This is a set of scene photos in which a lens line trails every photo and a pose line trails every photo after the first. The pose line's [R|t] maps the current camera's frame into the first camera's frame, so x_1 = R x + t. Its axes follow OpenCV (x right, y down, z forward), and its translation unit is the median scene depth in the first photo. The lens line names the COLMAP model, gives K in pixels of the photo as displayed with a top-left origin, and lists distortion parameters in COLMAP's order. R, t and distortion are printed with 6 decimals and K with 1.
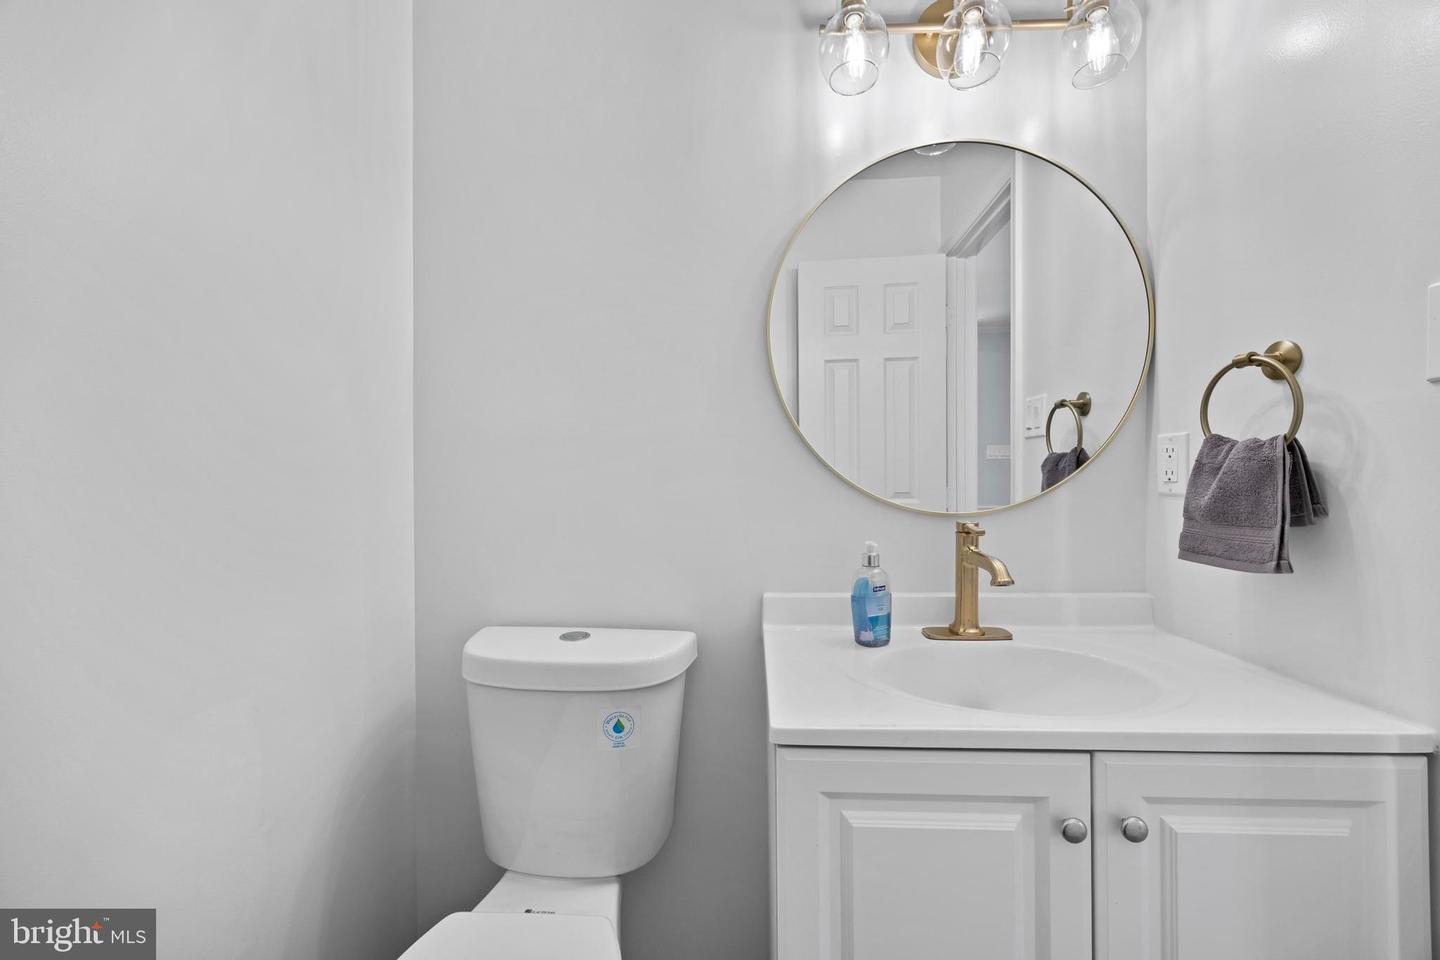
lens RADIAL K [[577.2, 0, 718.2], [0, 577.2, 474.5], [0, 0, 1]] dist [-0.005808, 0.000457]
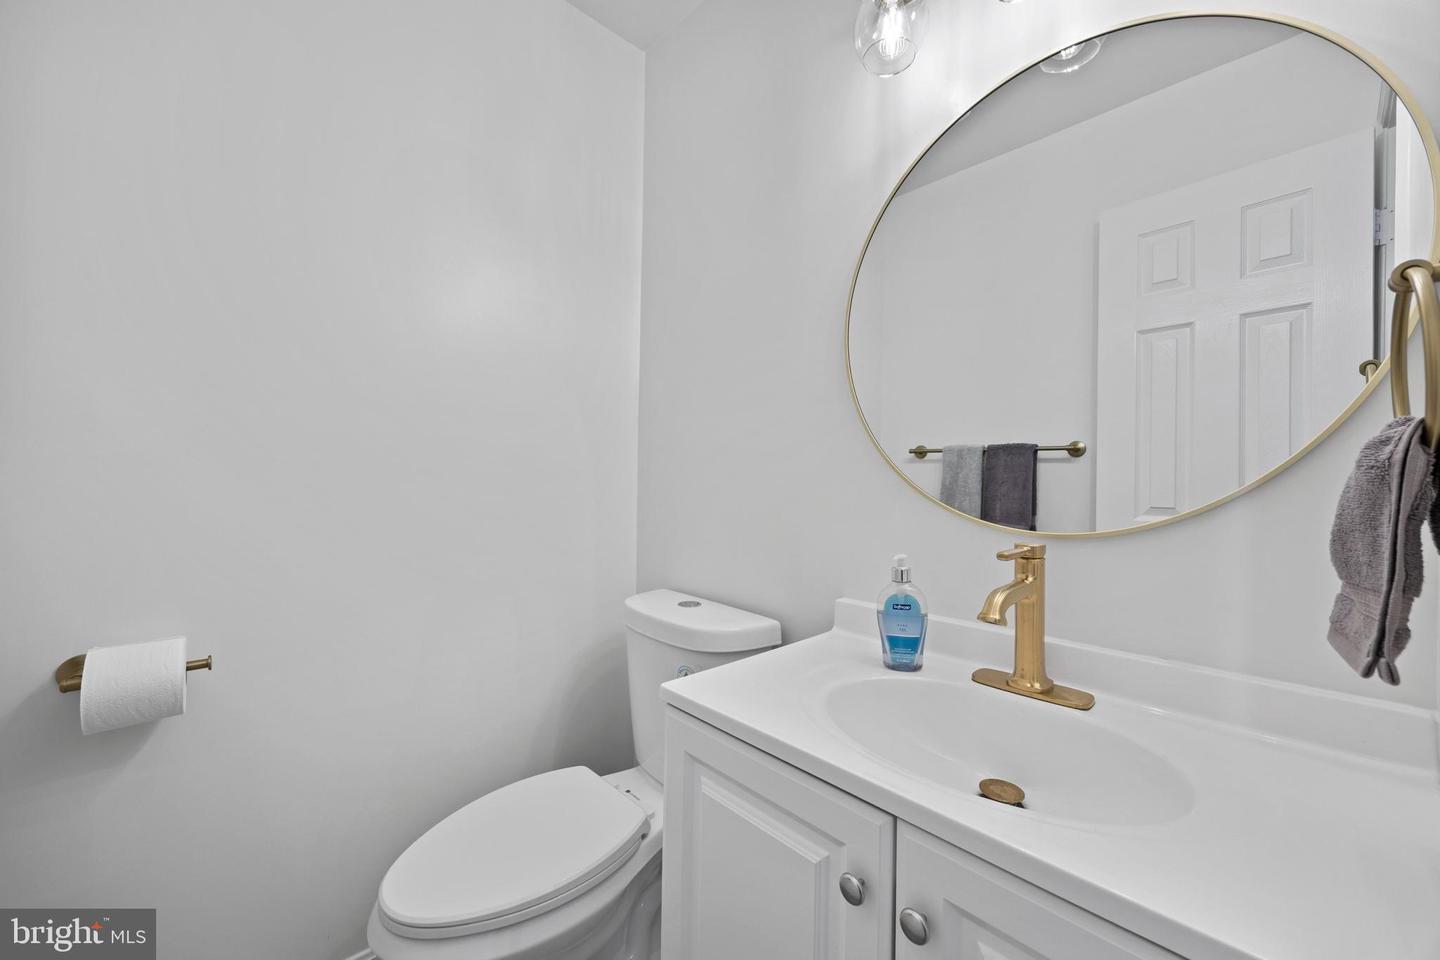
lens RADIAL K [[577.2, 0, 716.4], [0, 577.2, 478.1], [0, 0, 1]] dist [-0.005808, 0.000457]
pose [[0.702520, 0.016193, -0.711480, 0.682228], [-0.015978, 0.999848, 0.006979, -0.003395], [0.711485, 0.006465, 0.702672, 0.153070]]
